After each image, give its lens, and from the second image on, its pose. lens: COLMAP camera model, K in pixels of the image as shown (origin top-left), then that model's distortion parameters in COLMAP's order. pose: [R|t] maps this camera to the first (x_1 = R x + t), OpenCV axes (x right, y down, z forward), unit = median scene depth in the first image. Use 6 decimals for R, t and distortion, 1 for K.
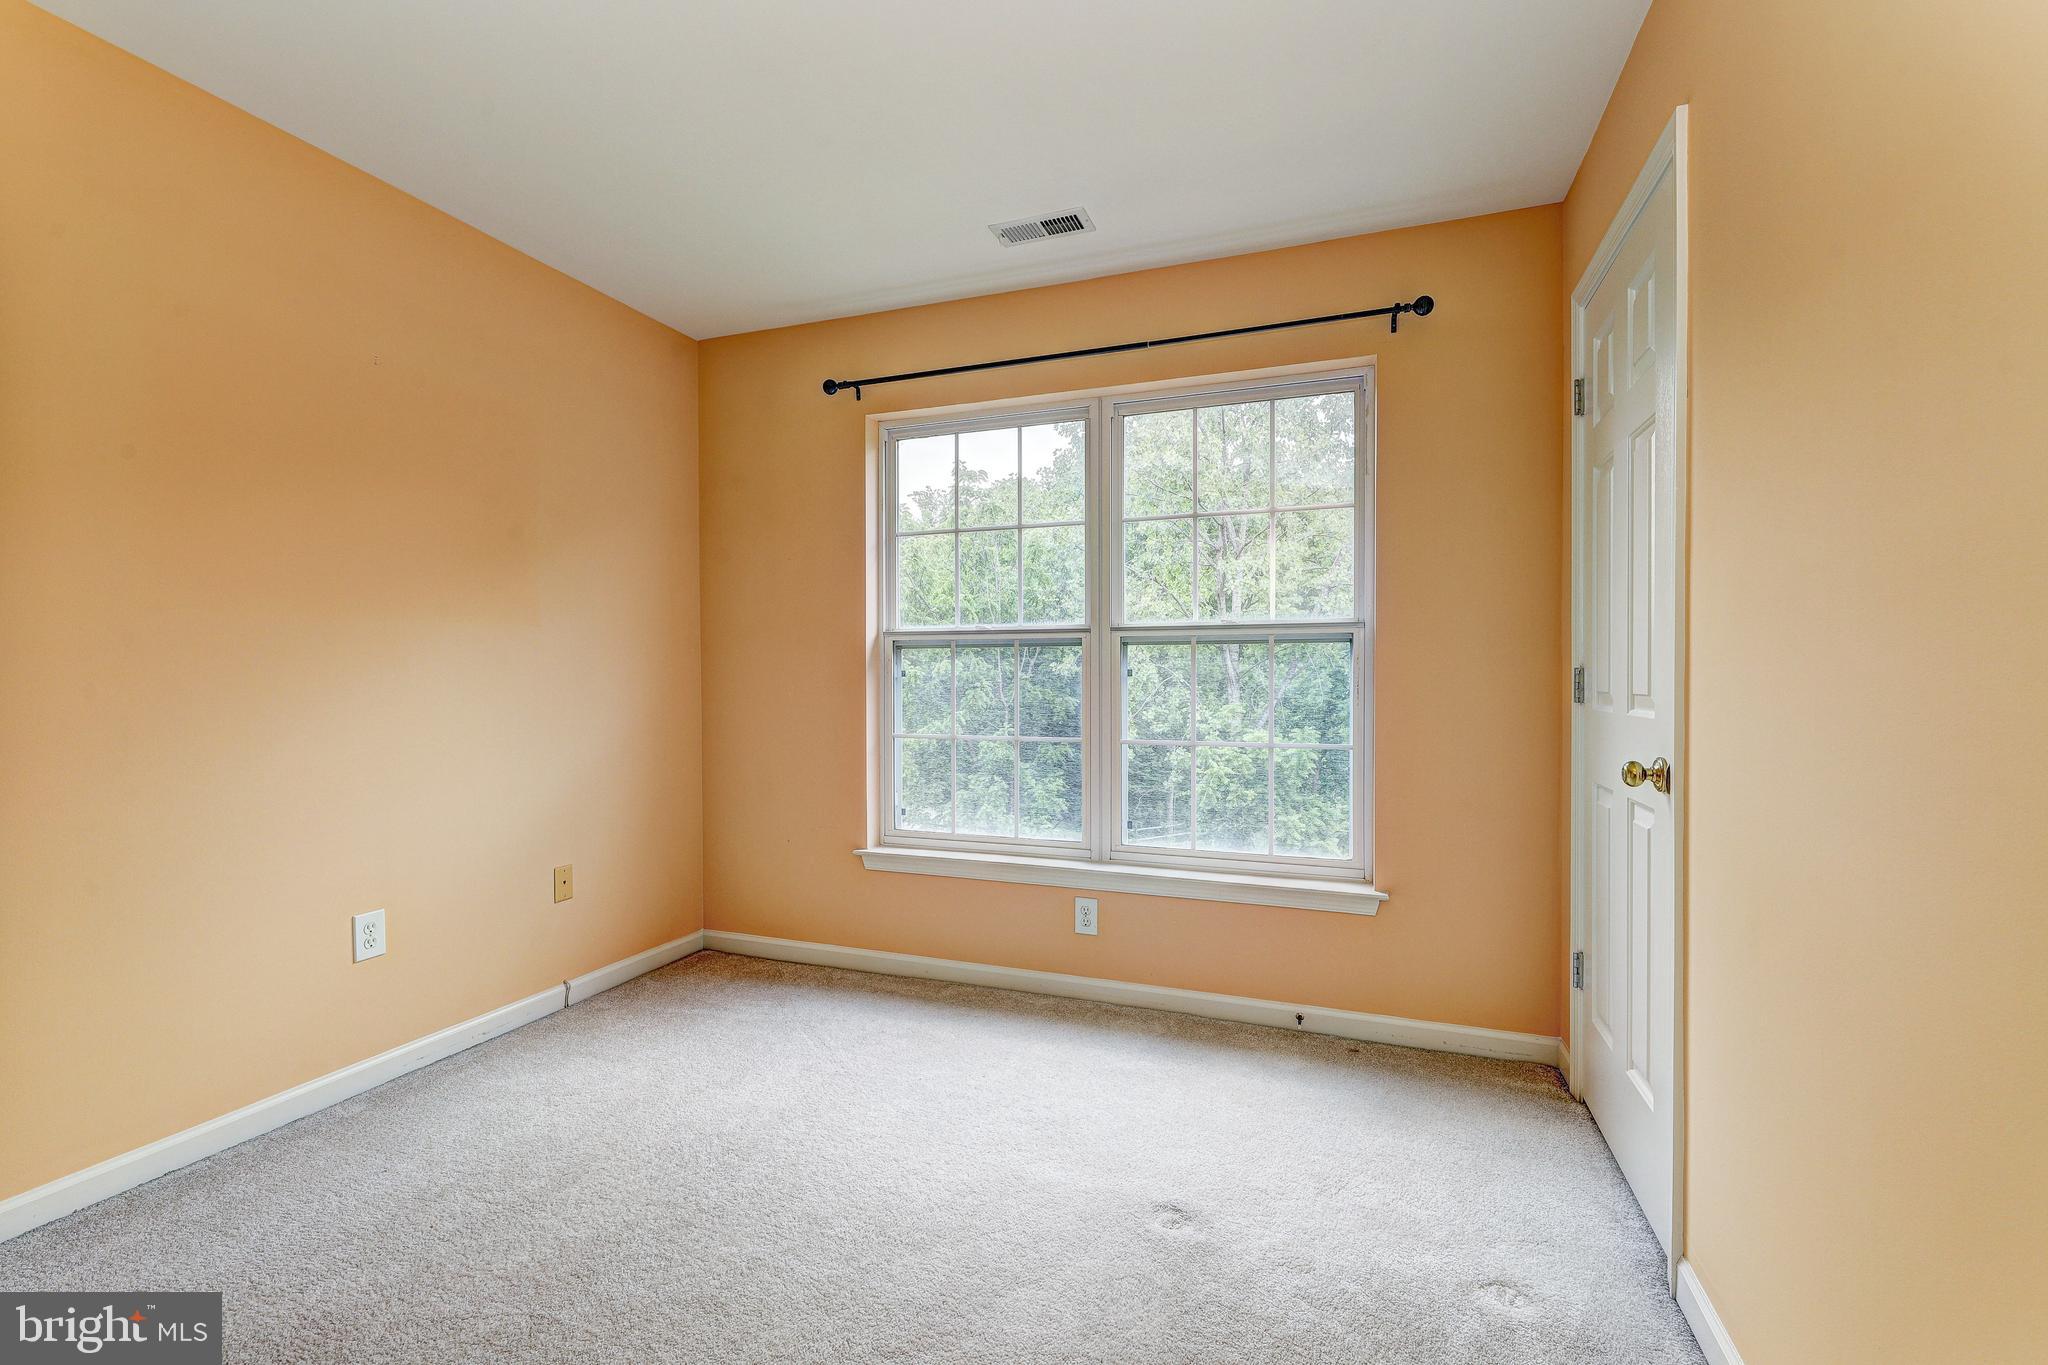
lens RADIAL K [[920.3, 0, 1024.6], [0, 920.3, 684.6], [0, 0, 1]] dist [0.039177, 0.000346]
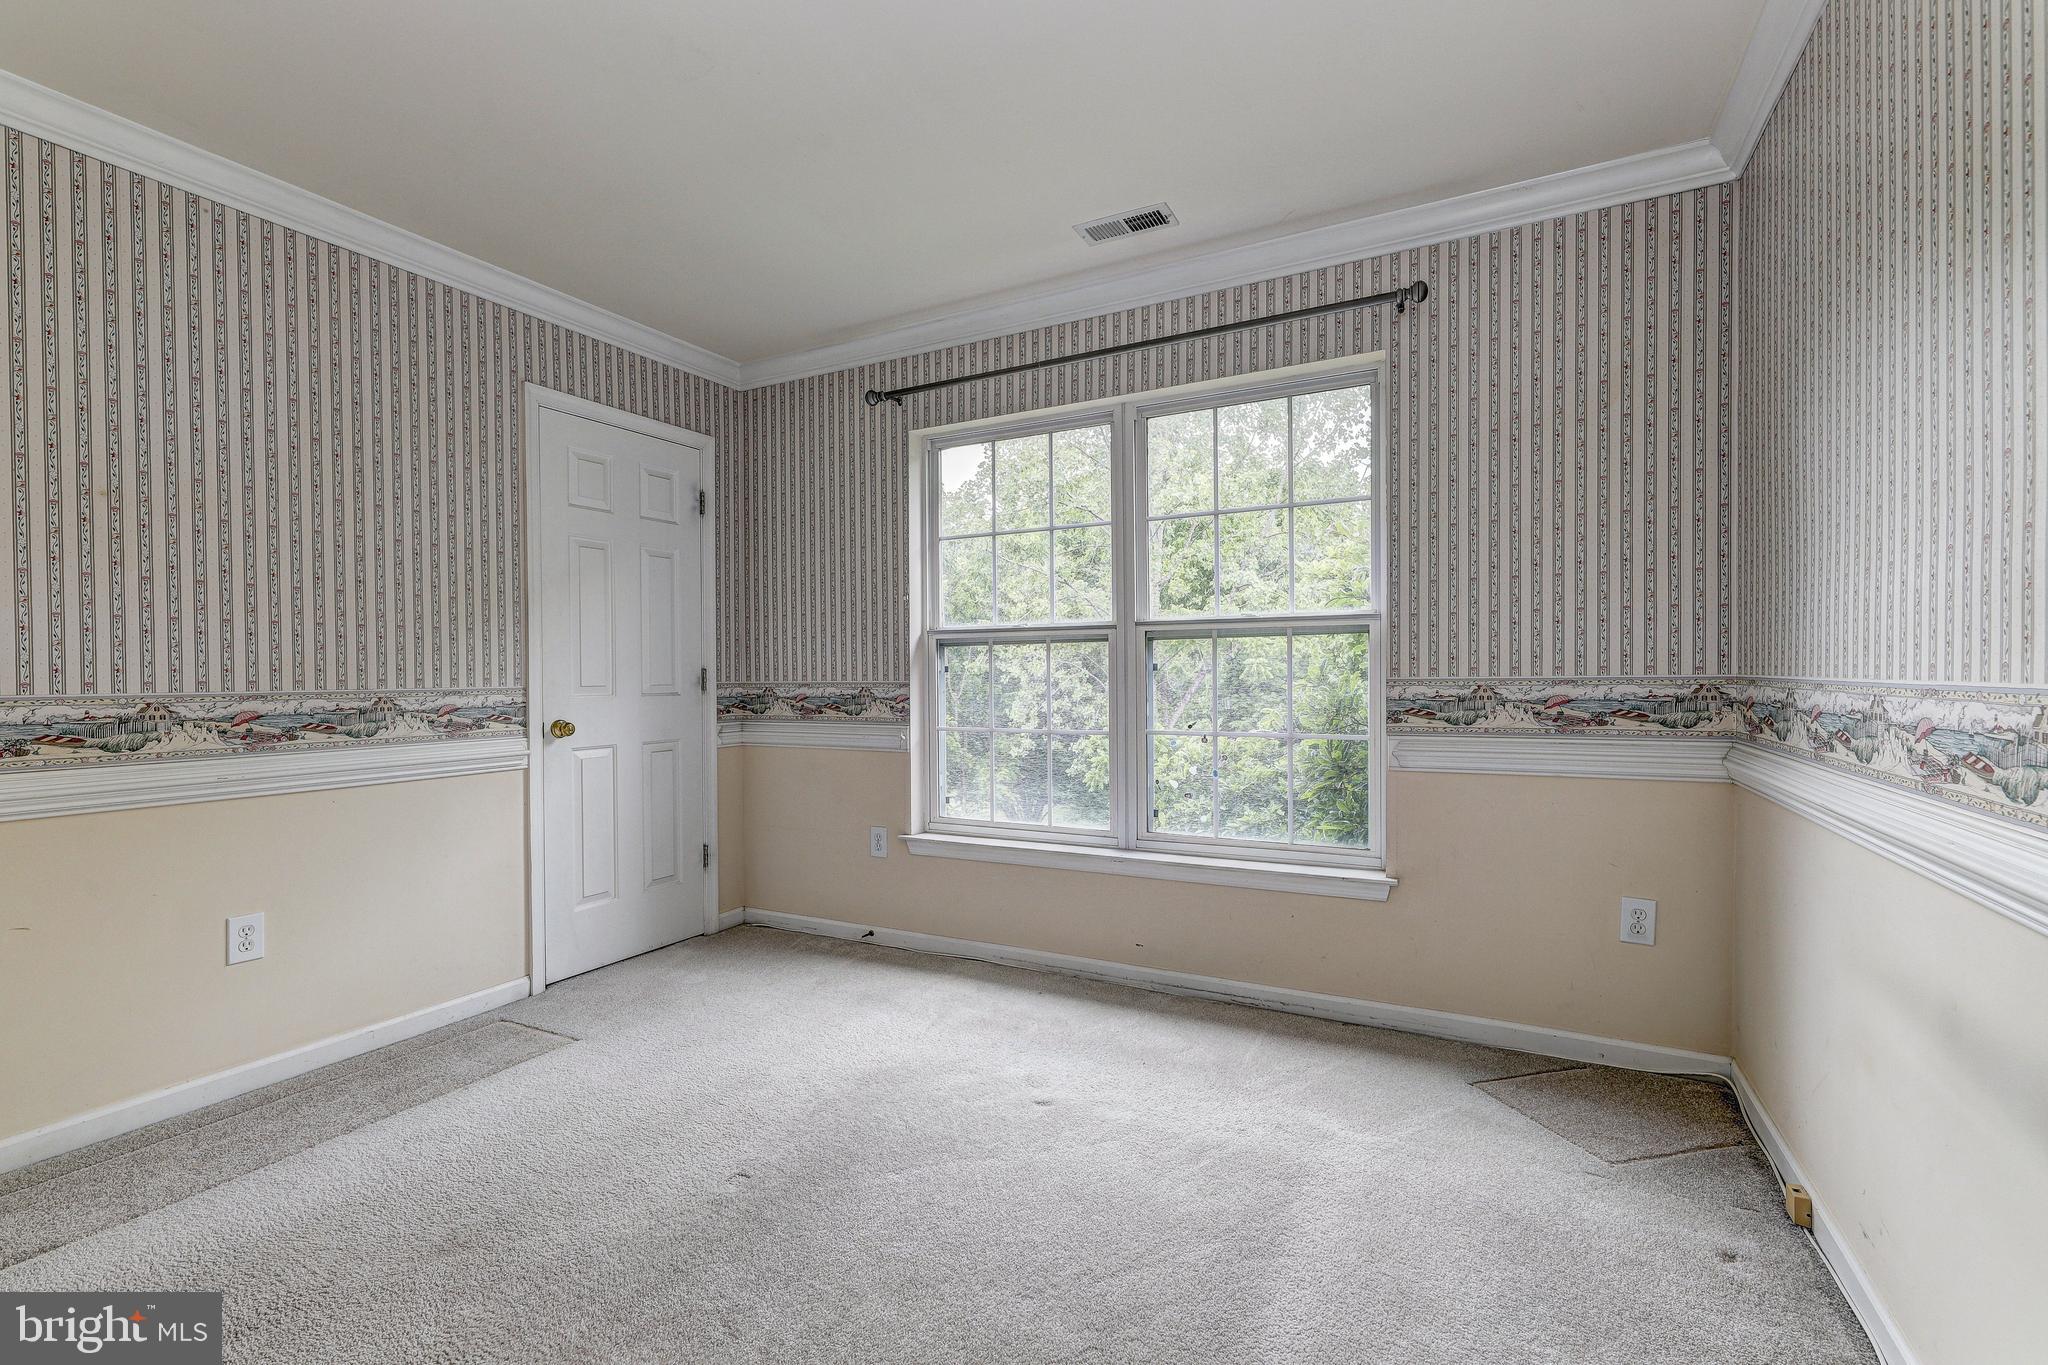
lens RADIAL K [[920.3, 0, 1040.3], [0, 920.3, 684.7], [0, 0, 1]] dist [0.039177, 0.000346]
pose [[0.993779, -0.009561, -0.110957, 0.101919], [0.010170, 0.999936, 0.004928, 0.000854], [0.110903, -0.006026, 0.993813, -0.041877]]
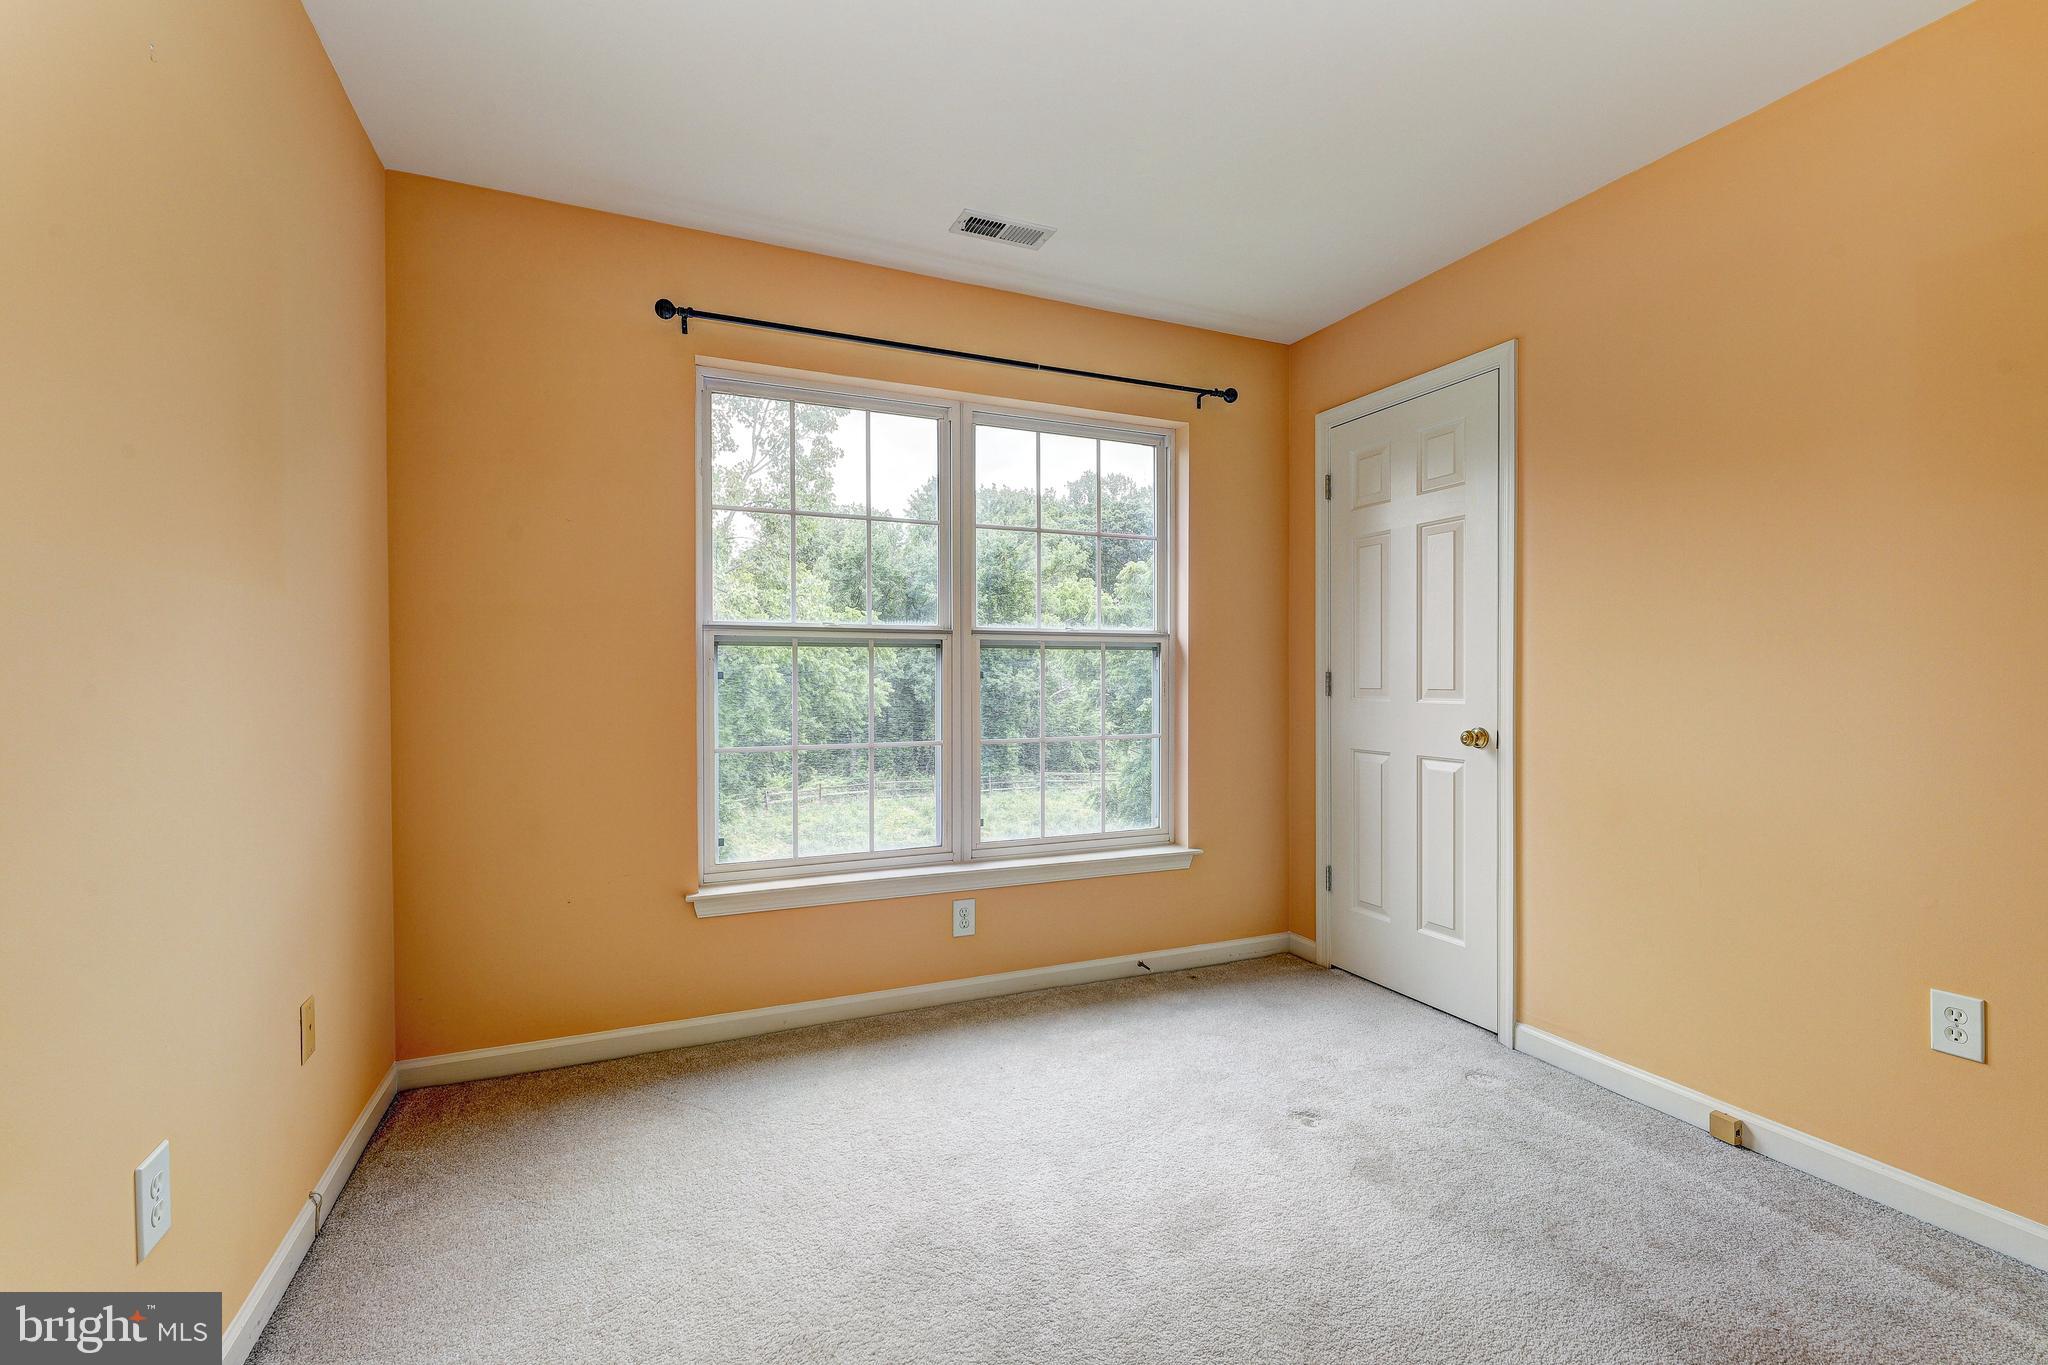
lens RADIAL K [[920.3, 0, 1052.3], [0, 920.3, 683.9], [0, 0, 1]] dist [0.039177, 0.000346]
pose [[0.700801, -0.005741, 0.713333, -0.566569], [0.007668, 0.999970, 0.000514, -0.002539], [-0.713315, 0.005109, 0.700825, 0.223986]]
